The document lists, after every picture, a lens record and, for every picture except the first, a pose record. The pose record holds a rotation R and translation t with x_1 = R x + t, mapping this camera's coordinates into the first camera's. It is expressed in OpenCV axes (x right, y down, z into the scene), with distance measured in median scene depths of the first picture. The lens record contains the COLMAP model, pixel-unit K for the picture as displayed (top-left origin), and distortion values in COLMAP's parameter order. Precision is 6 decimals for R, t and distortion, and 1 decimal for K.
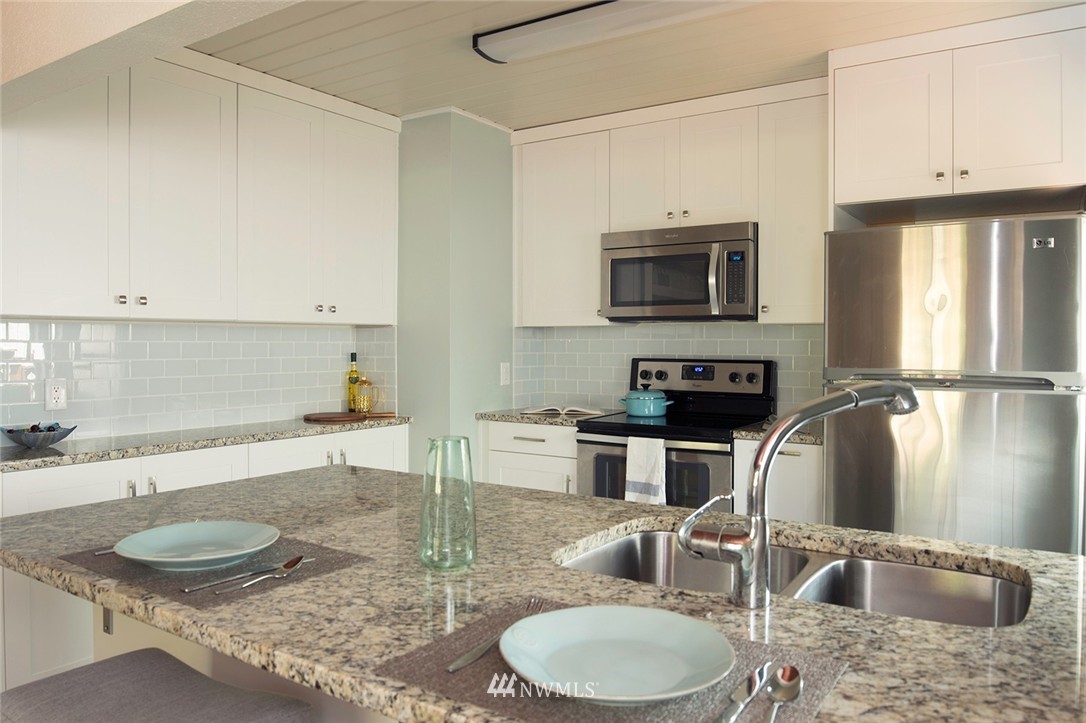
lens RADIAL K [[780.3, 0, 543.0], [0, 780.3, 361.5], [0, 0, 1]] dist [-0.003899, 0.001521]
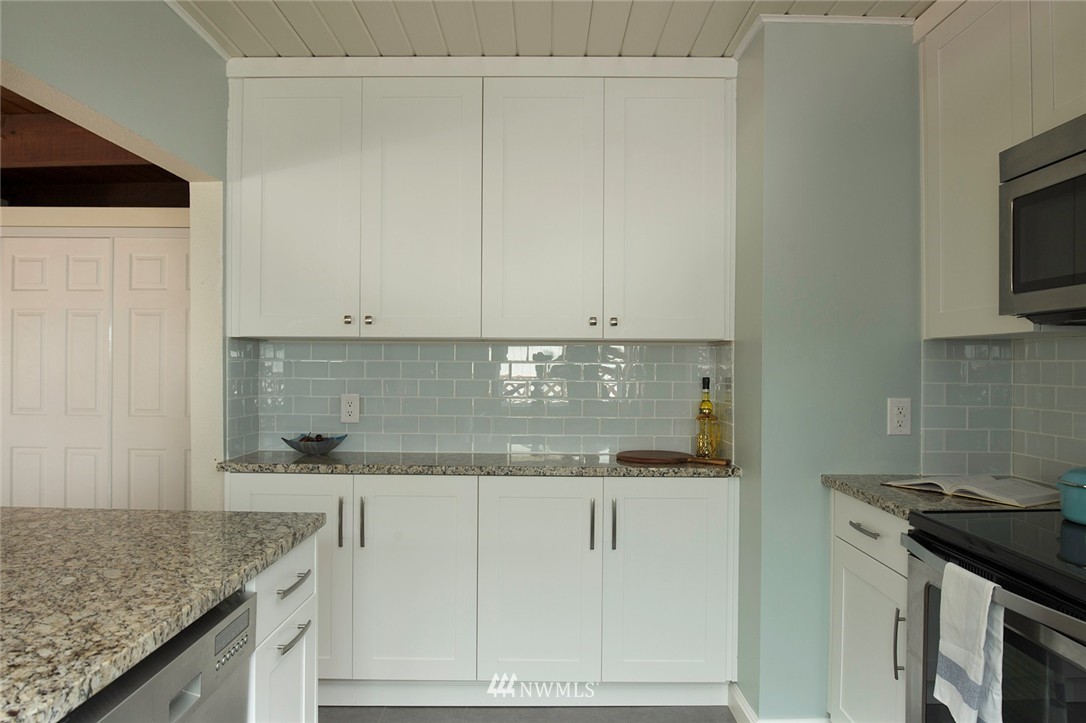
lens RADIAL K [[780.3, 0, 543.0], [0, 780.3, 361.5], [0, 0, 1]] dist [-0.003899, 0.001521]
pose [[0.553359, 0.001569, -0.832941, 0.340583], [-0.027582, 0.999484, -0.016441, -0.010500], [0.832486, 0.032072, 0.553117, 0.475741]]
